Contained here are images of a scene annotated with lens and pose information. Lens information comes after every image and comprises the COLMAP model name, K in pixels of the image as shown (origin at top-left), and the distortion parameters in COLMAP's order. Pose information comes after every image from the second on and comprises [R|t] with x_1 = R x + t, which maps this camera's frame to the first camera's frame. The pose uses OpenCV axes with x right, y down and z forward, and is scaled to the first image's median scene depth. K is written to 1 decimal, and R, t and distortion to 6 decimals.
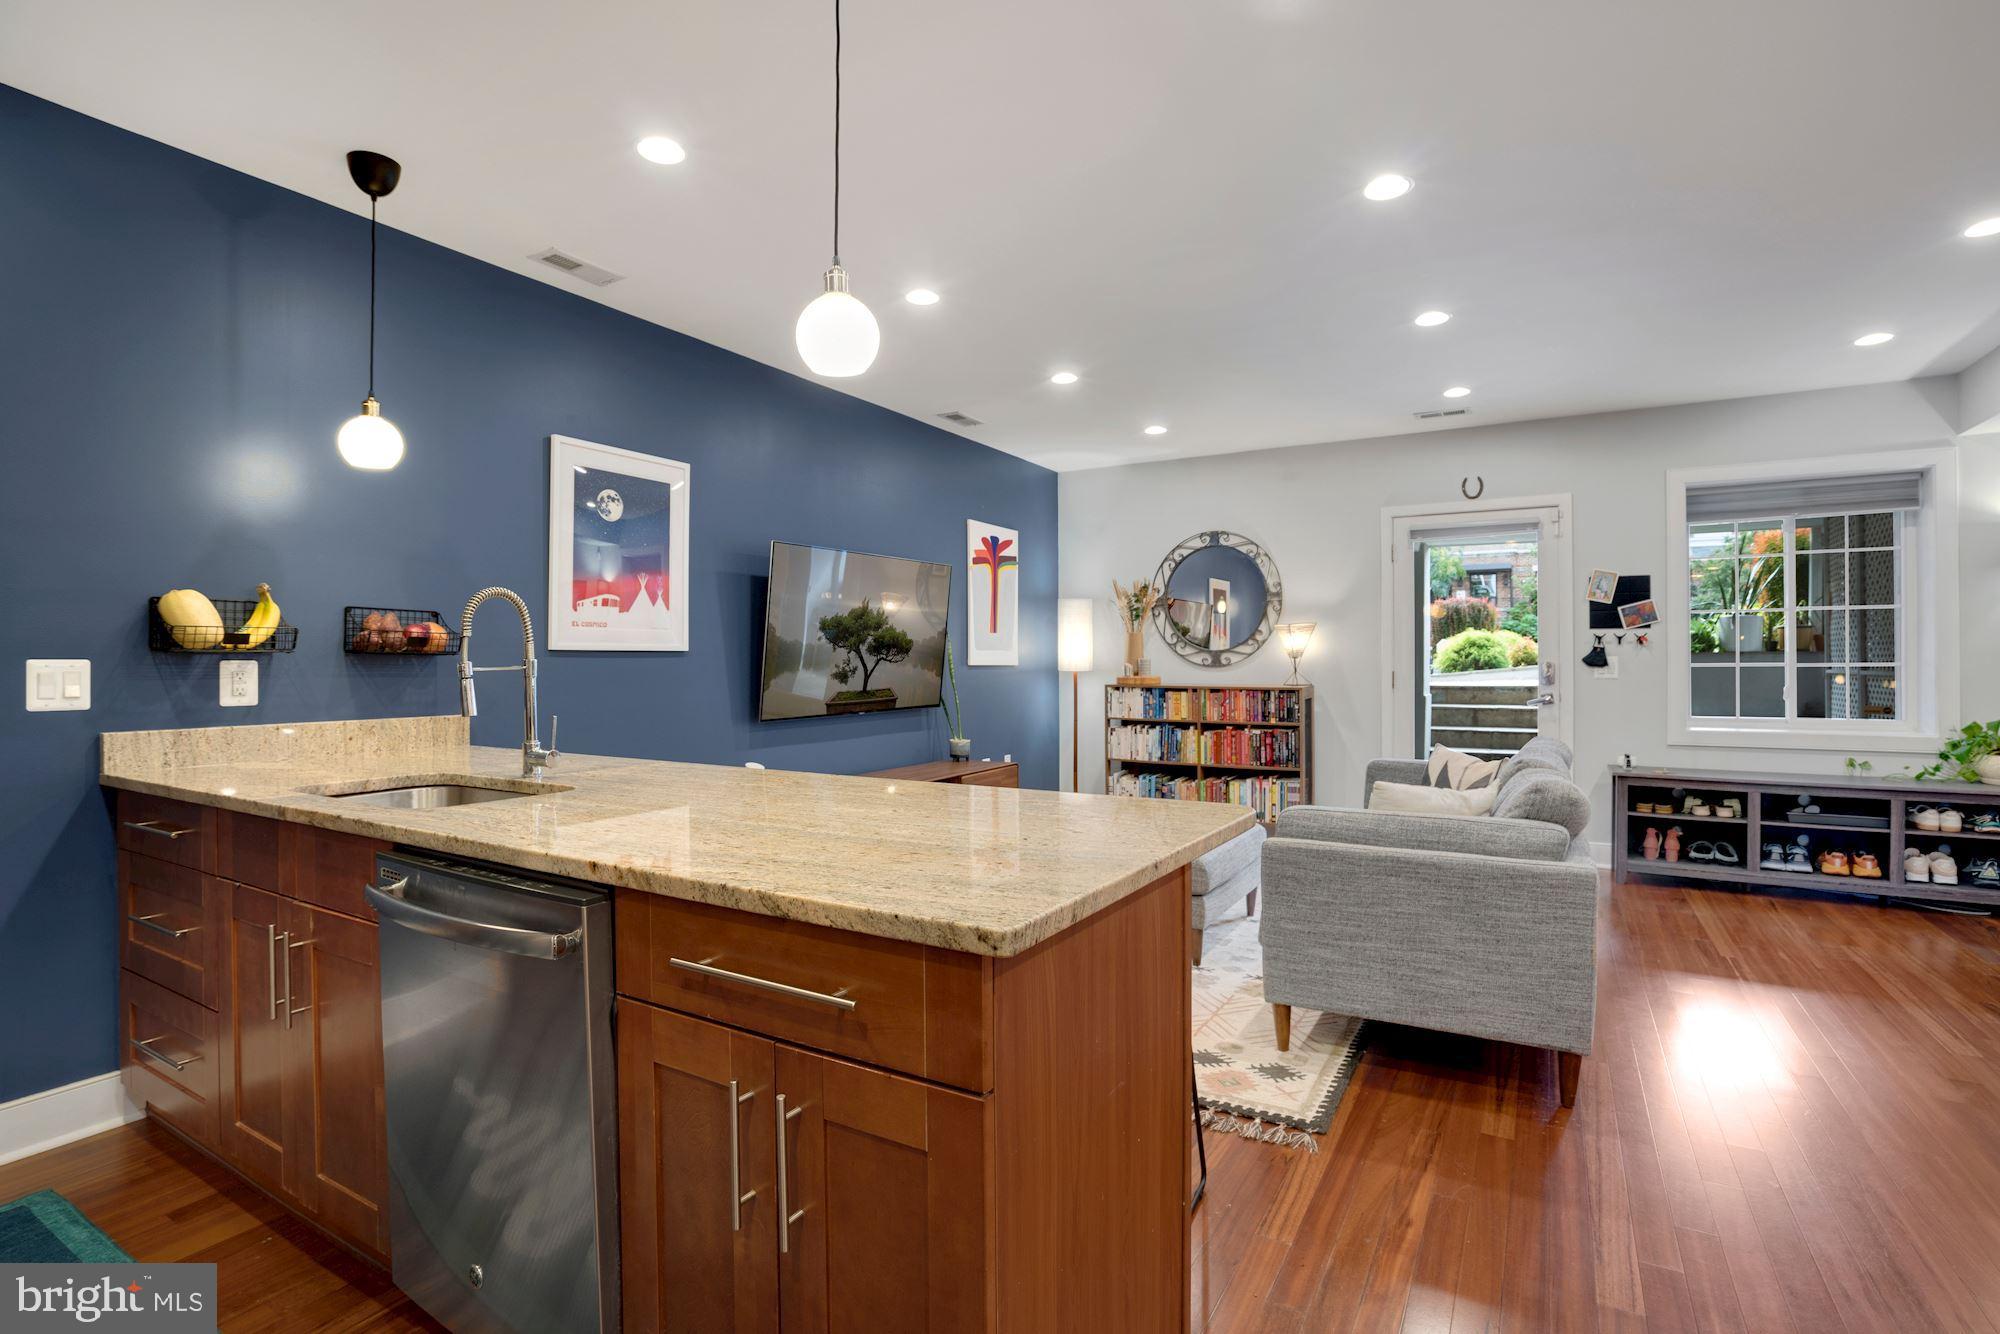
lens RADIAL K [[945.1, 0, 999.2], [0, 945.1, 653.0], [0, 0, 1]] dist [-0.054735, 0.022983]
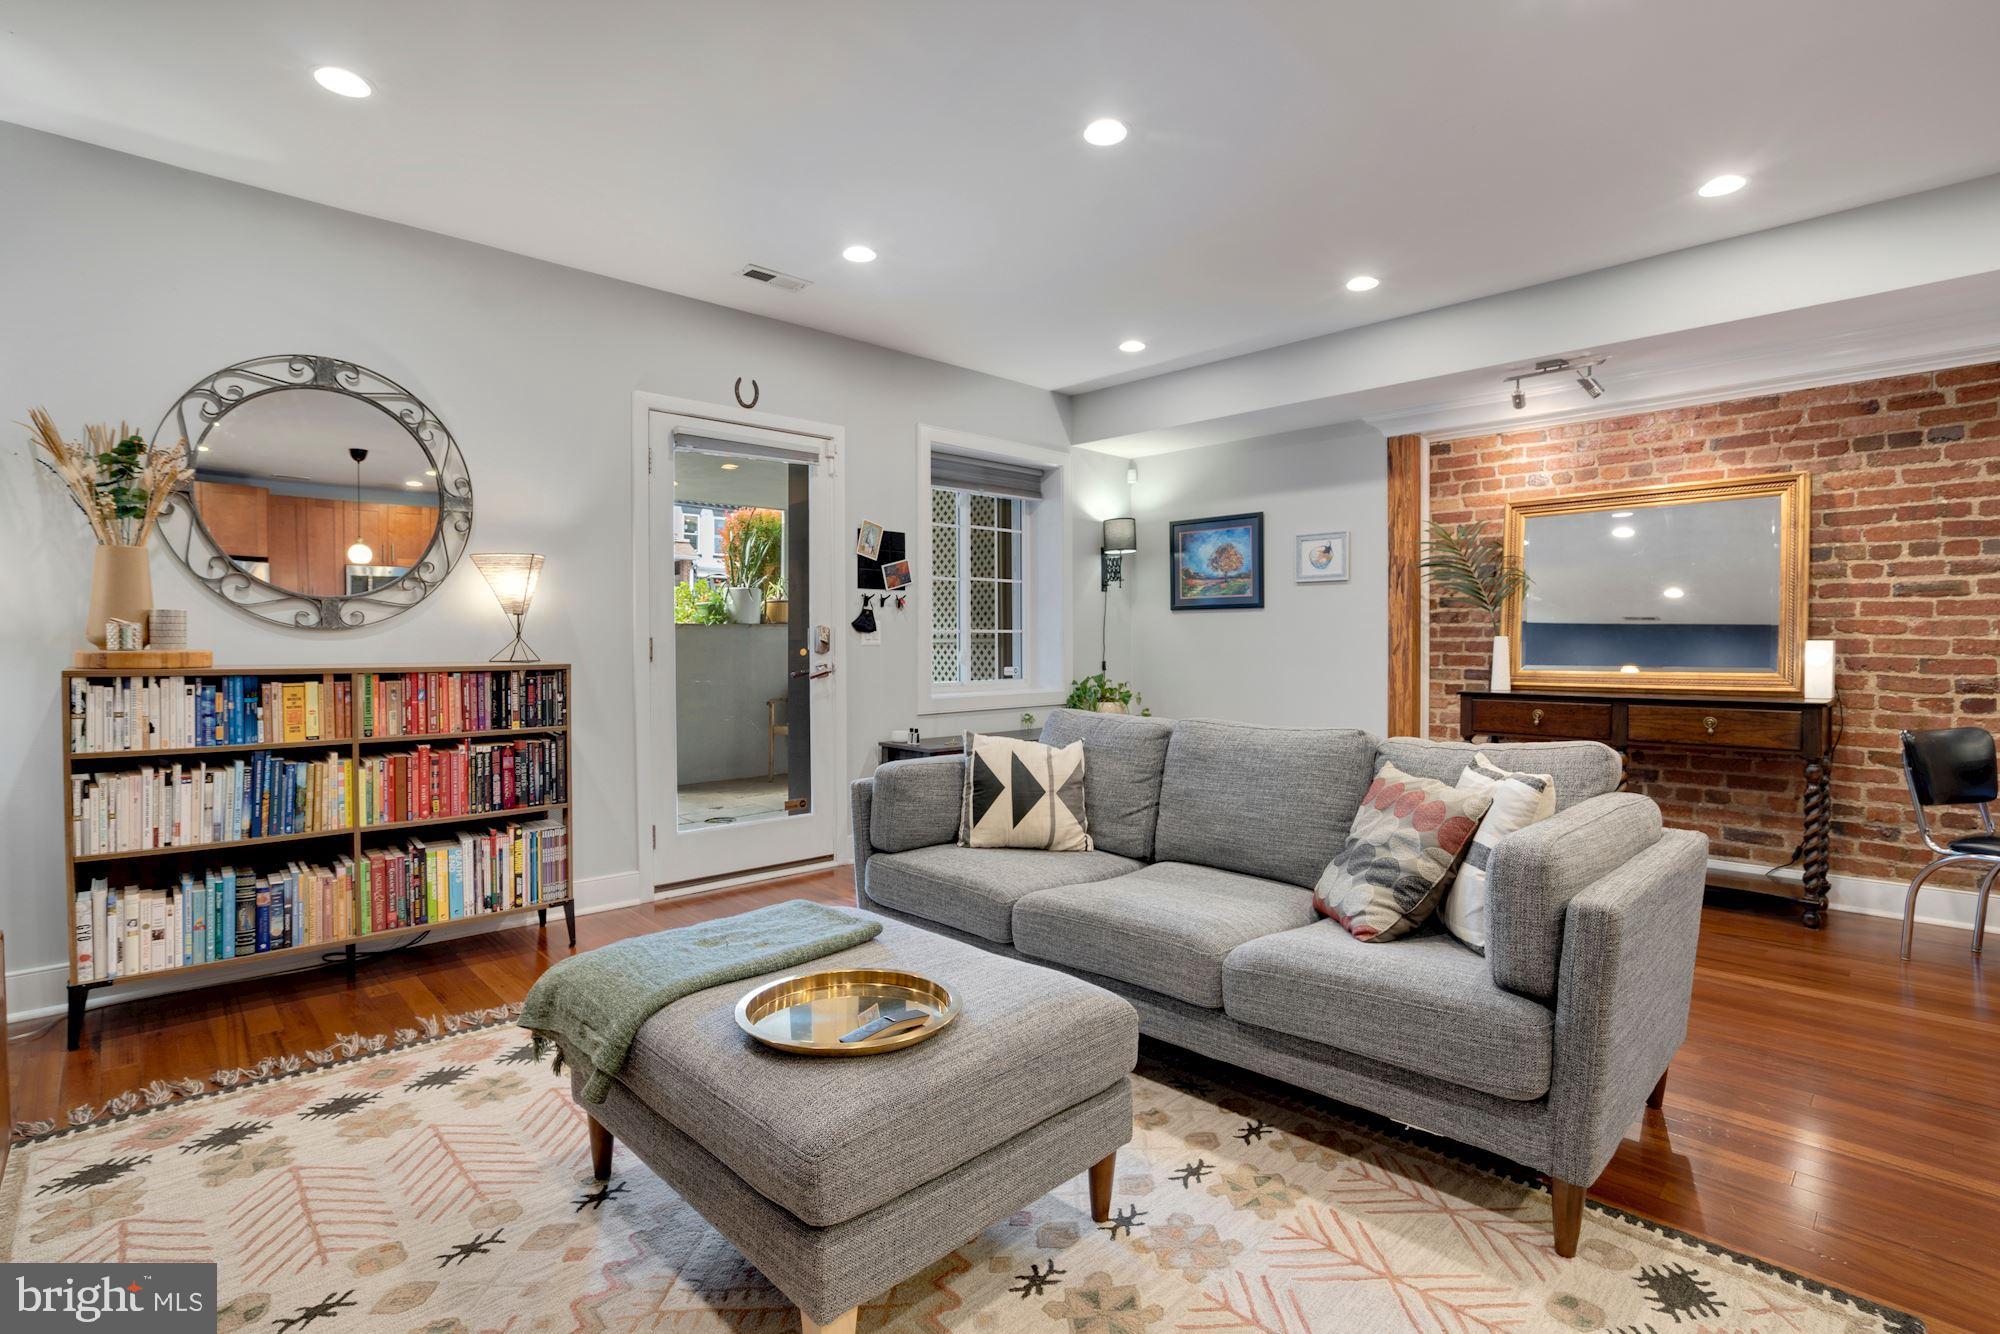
lens RADIAL K [[946.2, 0, 1004.2], [0, 946.2, 662.2], [0, 0, 1]] dist [-0.053649, 0.019337]
pose [[0.263901, -0.020497, 0.964332, -0.181846], [-0.005187, 0.999730, 0.022669, 0.022759], [-0.964536, -0.010984, 0.263723, 0.640055]]
